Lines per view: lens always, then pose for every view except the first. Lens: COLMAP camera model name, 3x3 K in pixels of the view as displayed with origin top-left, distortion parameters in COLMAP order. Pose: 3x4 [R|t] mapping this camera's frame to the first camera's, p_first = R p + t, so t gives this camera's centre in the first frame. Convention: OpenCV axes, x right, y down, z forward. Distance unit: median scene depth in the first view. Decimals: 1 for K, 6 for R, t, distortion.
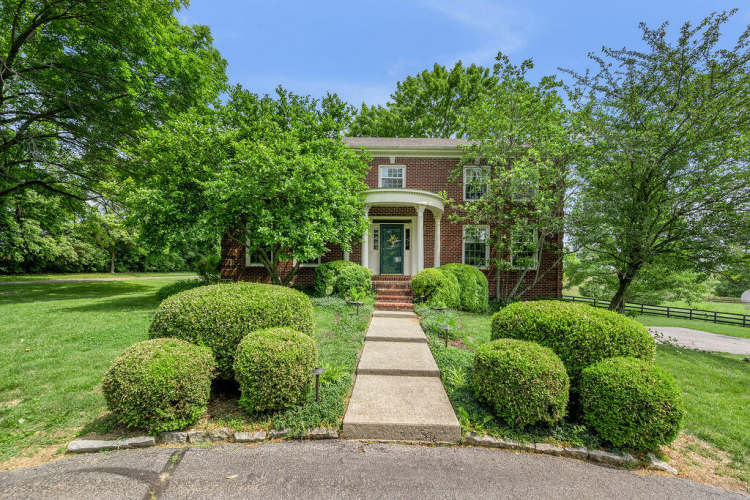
lens RADIAL K [[302.4, 0, 374.2], [0, 302.4, 262.5], [0, 0, 1]] dist [-0.001714, 0.000029]
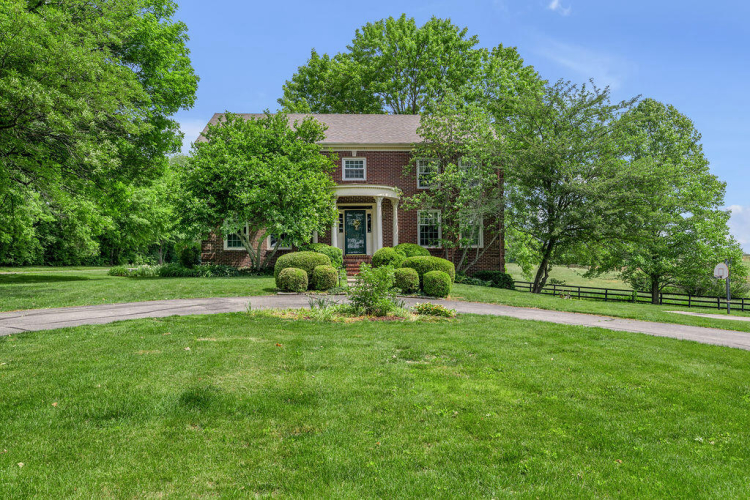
lens RADIAL K [[647.5, 0, 375.0], [0, 647.5, 250.0], [0, 0, 1]] dist [0.001009, 0.000462]
pose [[0.993610, -0.021541, 0.110794, -0.139831], [0.021144, 0.999765, 0.004753, 0.012631], [-0.110870, -0.002380, 0.993832, -1.422565]]
